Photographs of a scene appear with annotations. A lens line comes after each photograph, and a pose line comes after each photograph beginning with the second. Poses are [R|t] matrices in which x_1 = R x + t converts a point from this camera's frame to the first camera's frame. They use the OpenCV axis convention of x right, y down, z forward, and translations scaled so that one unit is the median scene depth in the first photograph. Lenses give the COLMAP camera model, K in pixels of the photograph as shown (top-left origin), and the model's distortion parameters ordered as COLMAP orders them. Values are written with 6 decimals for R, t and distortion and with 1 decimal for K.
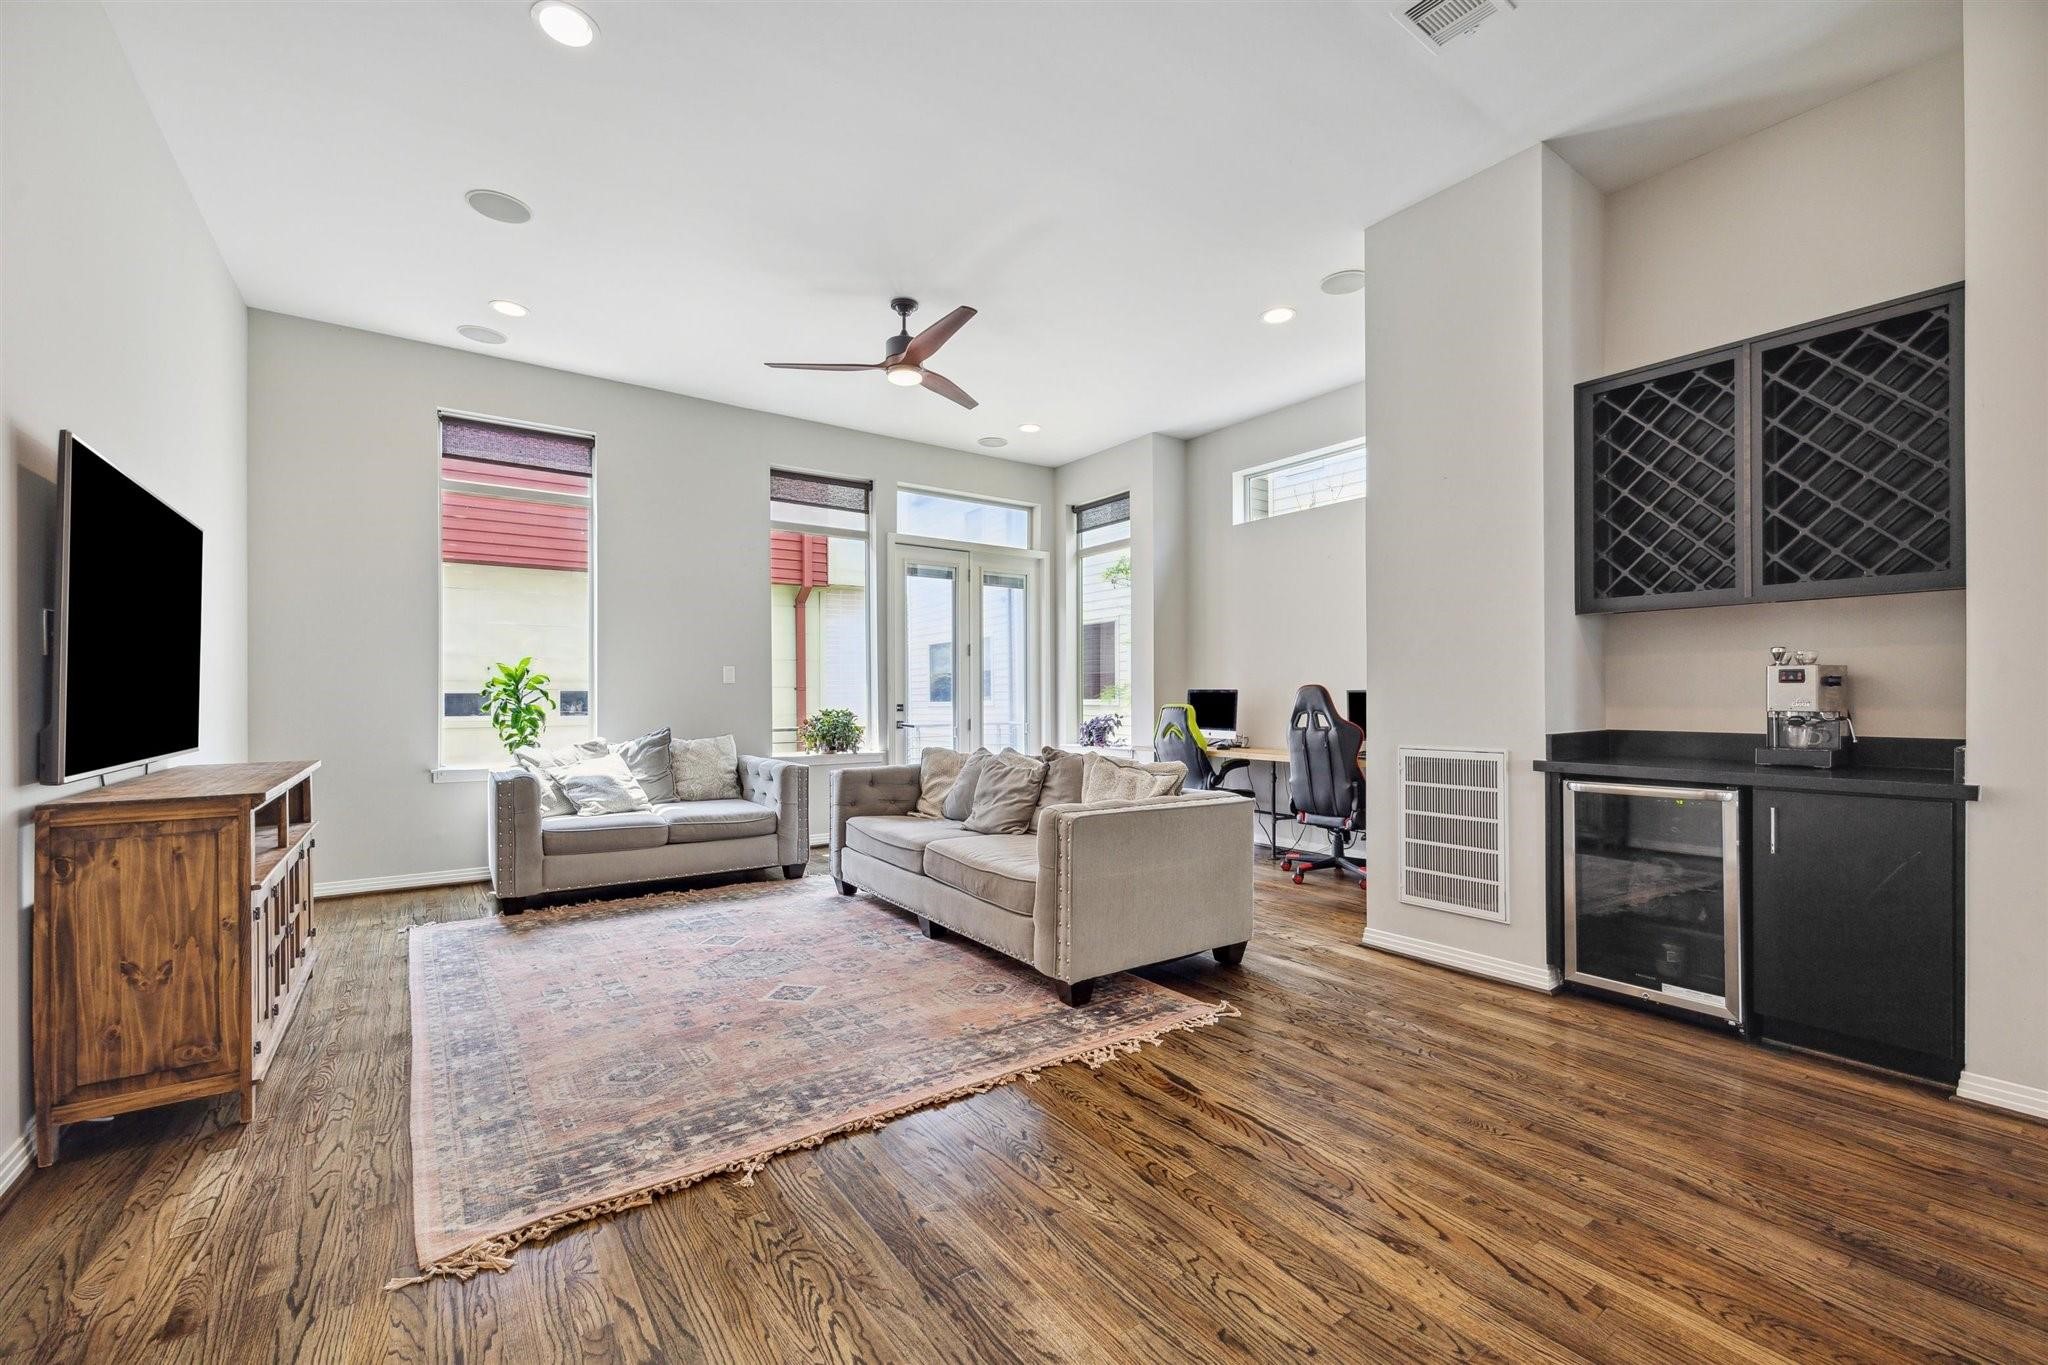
lens RADIAL K [[835.4, 0, 1024.0], [0, 835.4, 682.5], [0, 0, 1]] dist [0.001621, -0.000058]
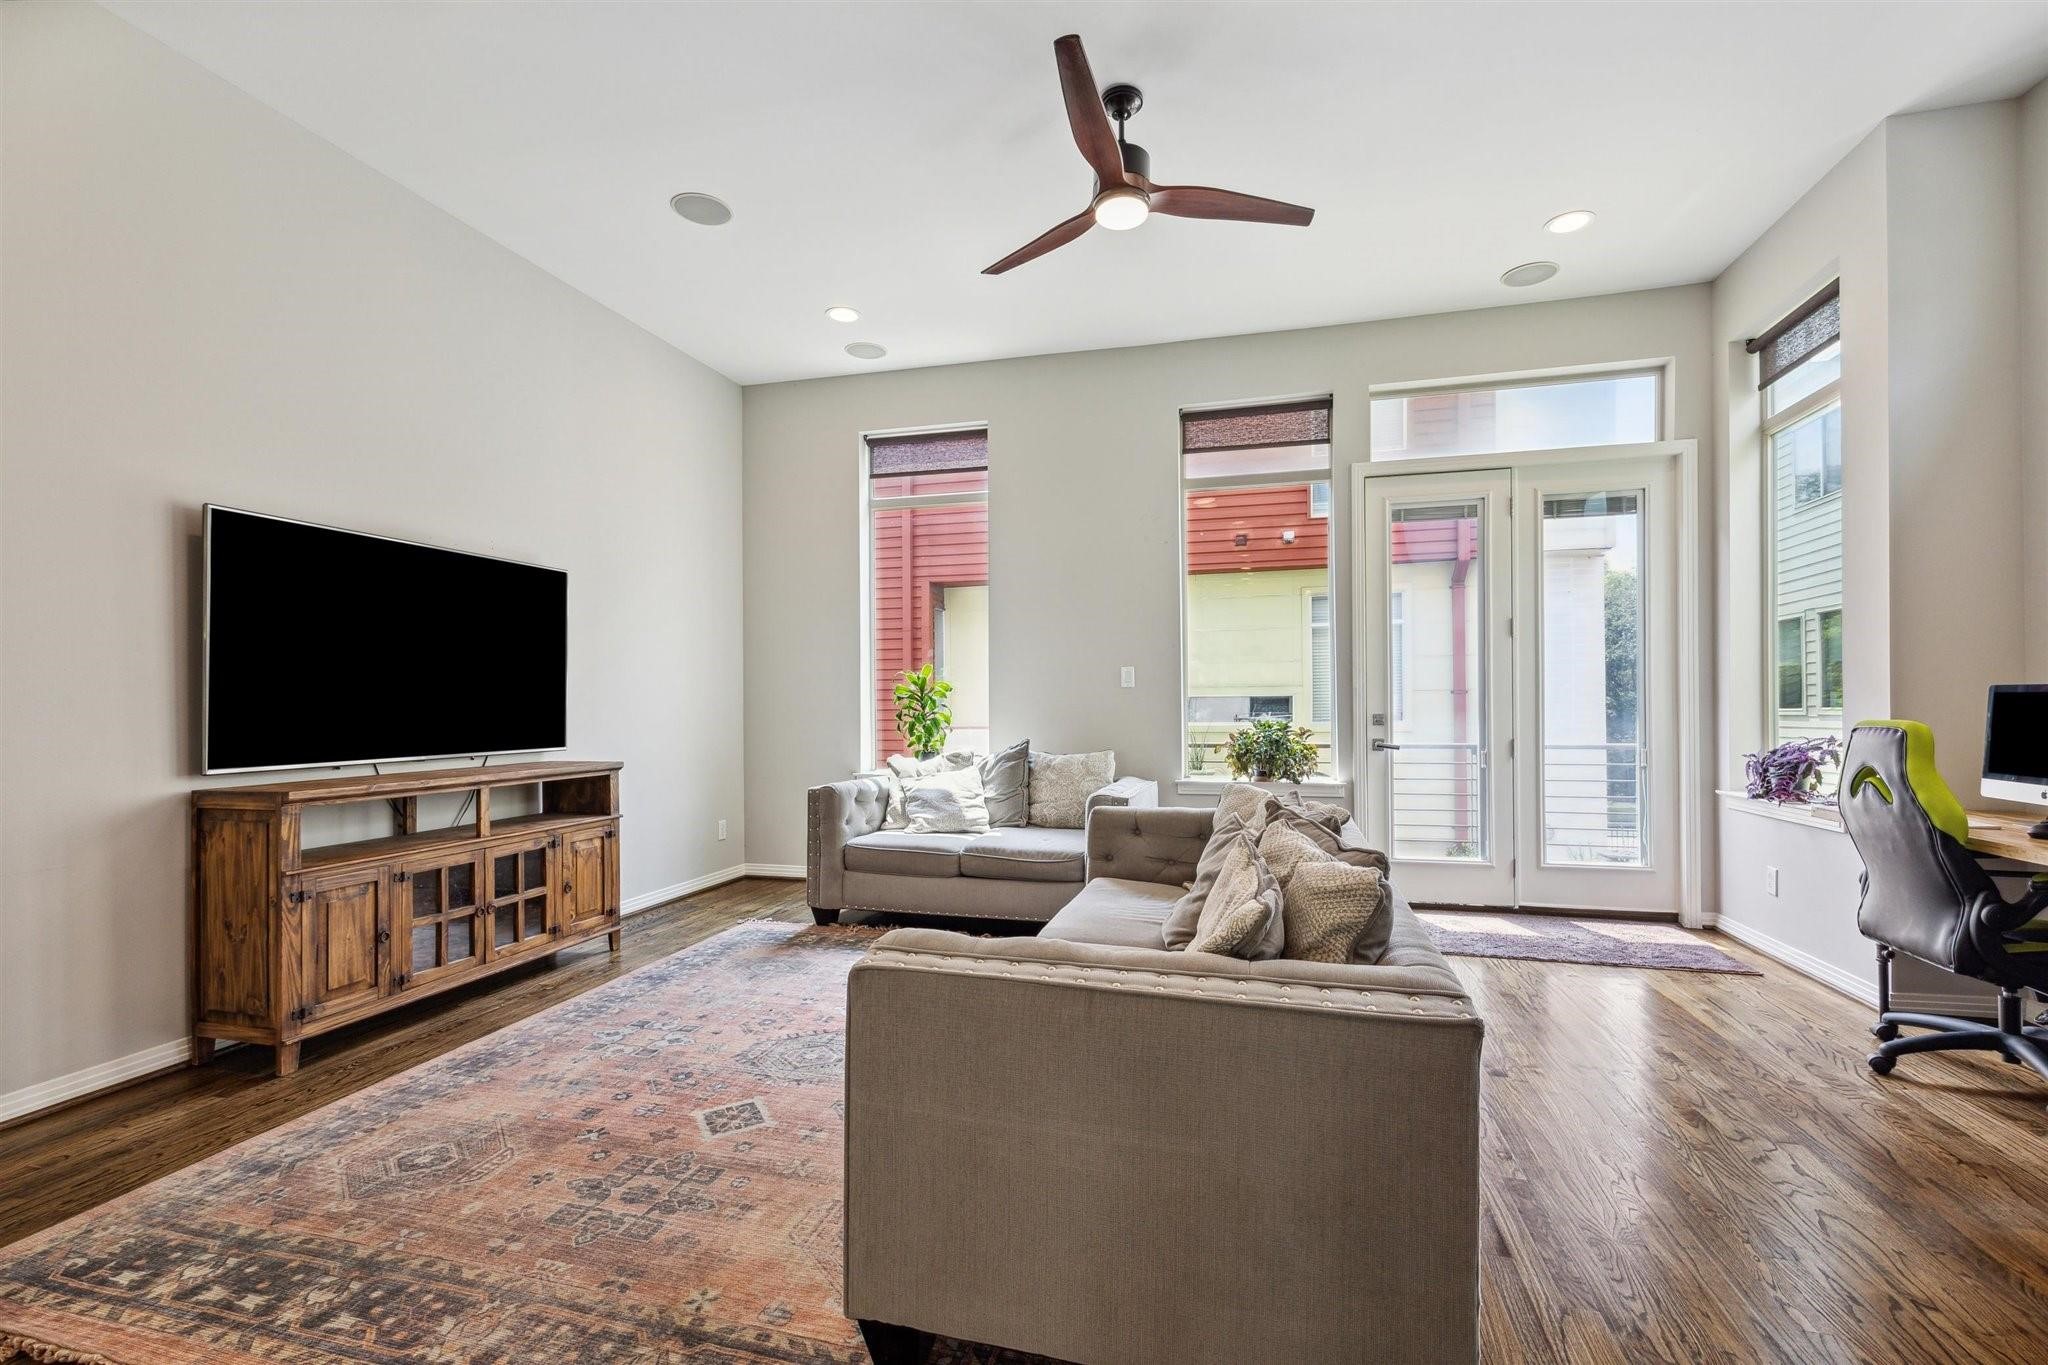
lens RADIAL K [[880.6, 0, 1030.4], [0, 880.6, 693.7], [0, 0, 1]] dist [0.007585, -0.000824]
pose [[0.640114, -0.009255, -0.768224, 0.397078], [0.015781, 0.999875, 0.001104, 0.007093], [0.768118, -0.012830, 0.640180, 0.594906]]
